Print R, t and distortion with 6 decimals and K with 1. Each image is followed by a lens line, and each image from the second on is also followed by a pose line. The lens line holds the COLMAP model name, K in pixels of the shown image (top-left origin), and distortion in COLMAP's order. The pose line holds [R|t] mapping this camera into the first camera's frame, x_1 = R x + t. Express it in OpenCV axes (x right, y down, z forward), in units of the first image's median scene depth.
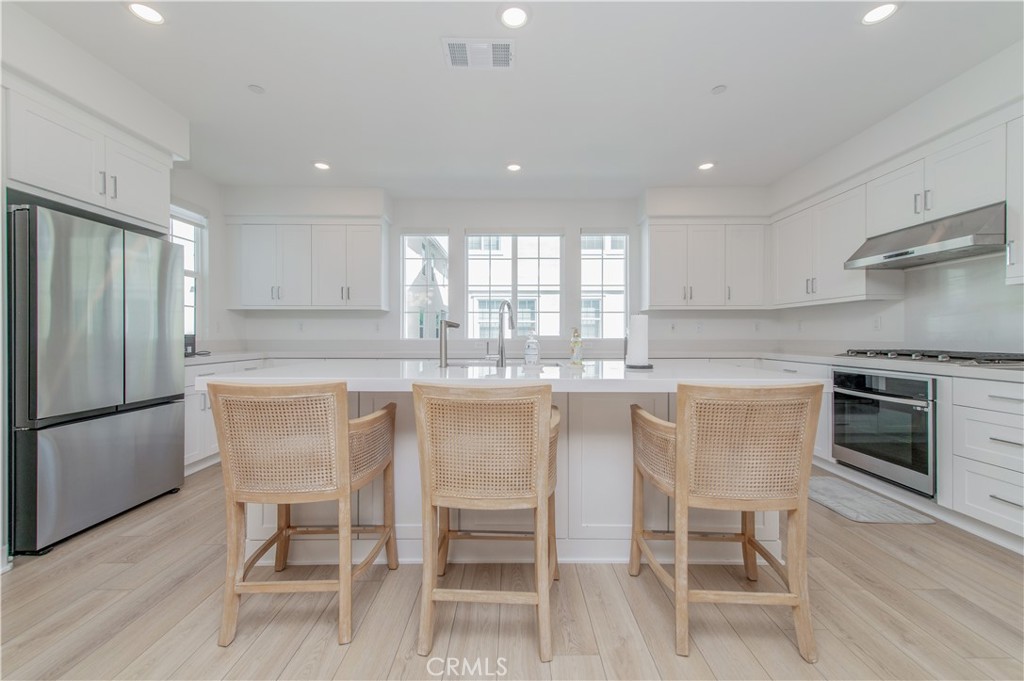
lens RADIAL K [[403.6, 0, 511.4], [0, 403.6, 336.9], [0, 0, 1]] dist [0.024986, -0.010269]
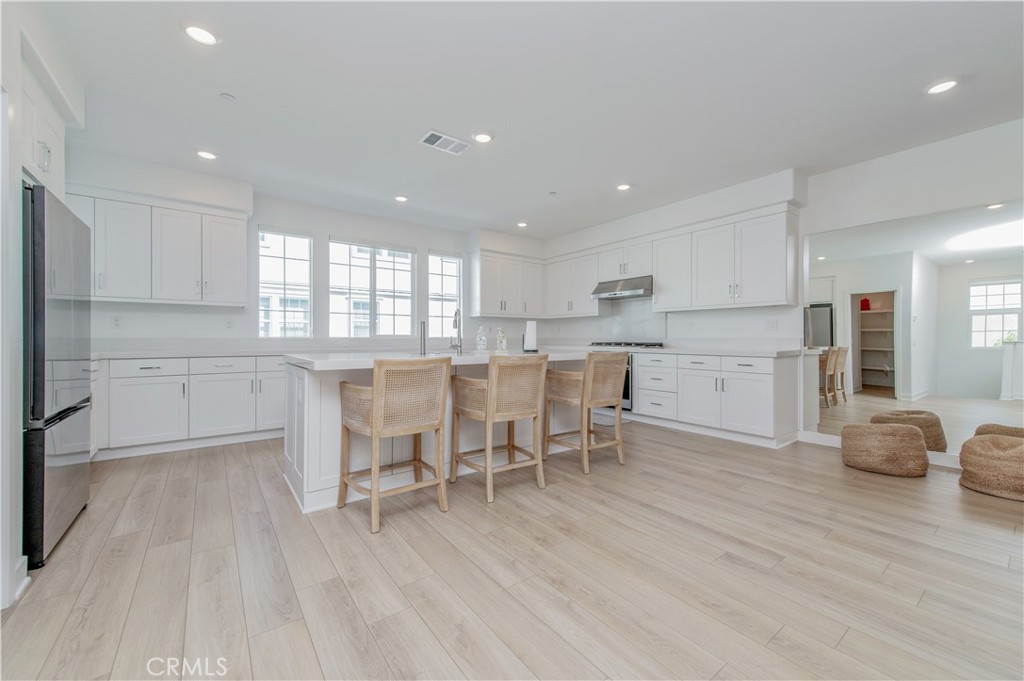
lens RADIAL K [[404.1, 0, 515.3], [0, 404.1, 339.0], [0, 0, 1]] dist [0.014563, -0.004904]
pose [[0.793825, -0.000101, 0.608146, -0.566553], [0.000654, 1.000000, -0.000688, 0.017085], [-0.608146, 0.000944, 0.793825, -0.238270]]
